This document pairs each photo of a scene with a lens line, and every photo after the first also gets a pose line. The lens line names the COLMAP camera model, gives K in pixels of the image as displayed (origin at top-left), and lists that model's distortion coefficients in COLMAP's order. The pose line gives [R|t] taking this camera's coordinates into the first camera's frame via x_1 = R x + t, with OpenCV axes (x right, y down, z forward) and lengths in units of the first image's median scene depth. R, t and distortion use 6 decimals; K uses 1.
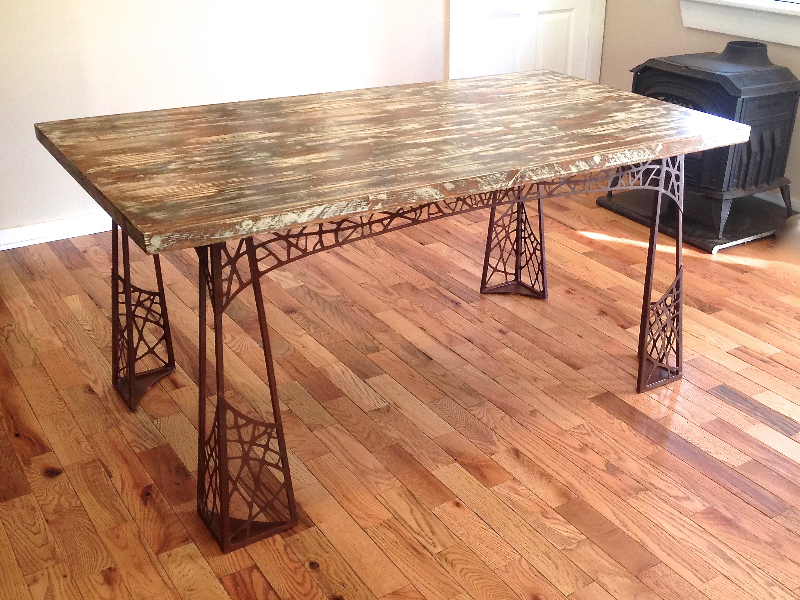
lens RADIAL K [[872.9, 0, 400.3], [0, 872.9, 298.9], [0, 0, 1]] dist [0.007360, 0.000000]
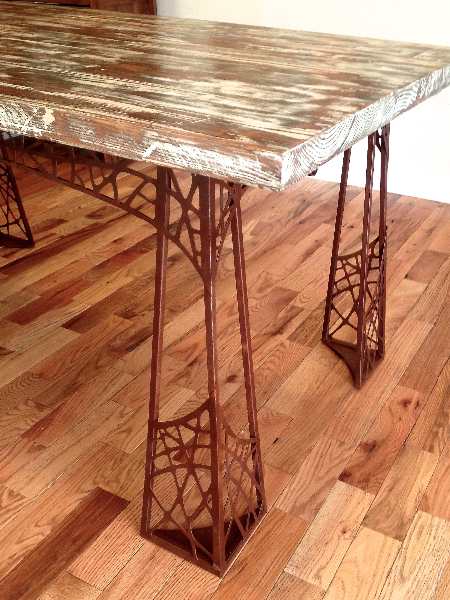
lens RADIAL K [[654.7, 0, 226.1], [0, 654.7, 299.9], [0, 0, 1]] dist [0.007360, 0.000000]
pose [[0.433914, 0.408542, -0.803002, 0.598316], [-0.376884, 0.891858, 0.250095, -0.180172], [0.818338, 0.194119, 0.540963, 0.747768]]
